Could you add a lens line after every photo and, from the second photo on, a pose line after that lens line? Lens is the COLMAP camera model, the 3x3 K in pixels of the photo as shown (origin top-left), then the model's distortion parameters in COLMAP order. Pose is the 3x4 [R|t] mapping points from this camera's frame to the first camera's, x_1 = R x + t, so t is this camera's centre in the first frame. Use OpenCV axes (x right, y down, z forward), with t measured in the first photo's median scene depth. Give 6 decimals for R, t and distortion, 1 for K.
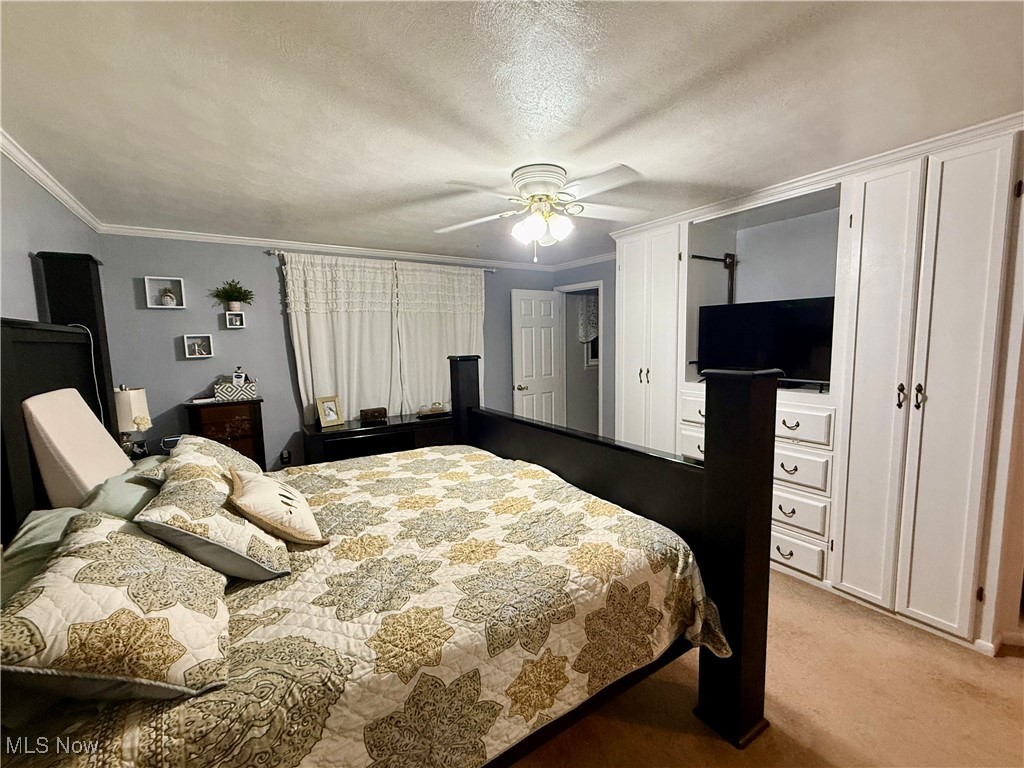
lens RADIAL K [[443.4, 0, 505.2], [0, 443.4, 381.4], [0, 0, 1]] dist [0.000240, -0.000008]
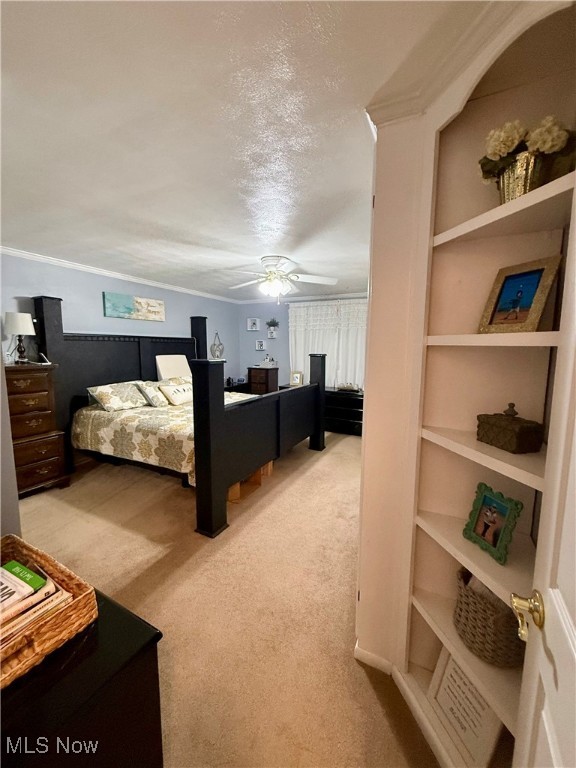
lens RADIAL K [[306.4, 0, 289.2], [0, 306.4, 384.4], [0, 0, 1]] dist [0.003488, 0.000463]
pose [[0.494846, 0.133180, -0.858715, 2.114827], [-0.103499, 0.990185, 0.093927, -0.093712], [0.862795, 0.042397, 0.503773, 0.643453]]
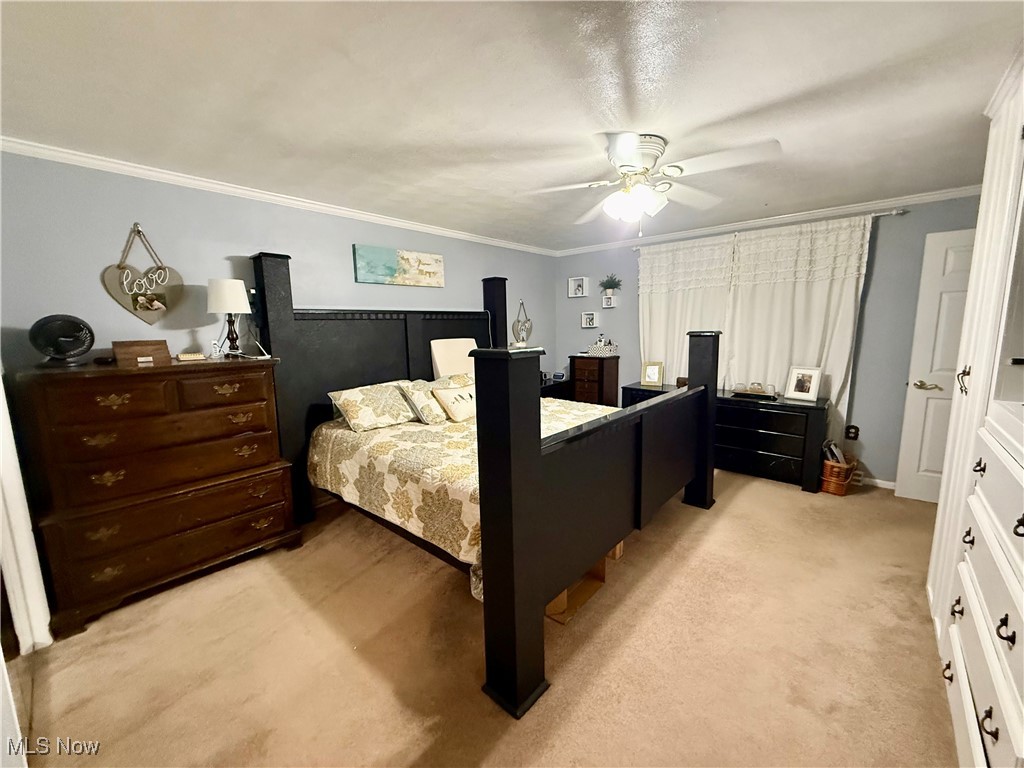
lens RADIAL K [[408.5, 0, 514.5], [0, 408.5, 384.4], [0, 0, 1]] dist [0.003488, 0.000463]
pose [[0.270069, 0.155874, -0.950140, 1.510743], [-0.077442, 0.987128, 0.139930, -0.083549], [0.959722, 0.035790, 0.278664, 0.812083]]
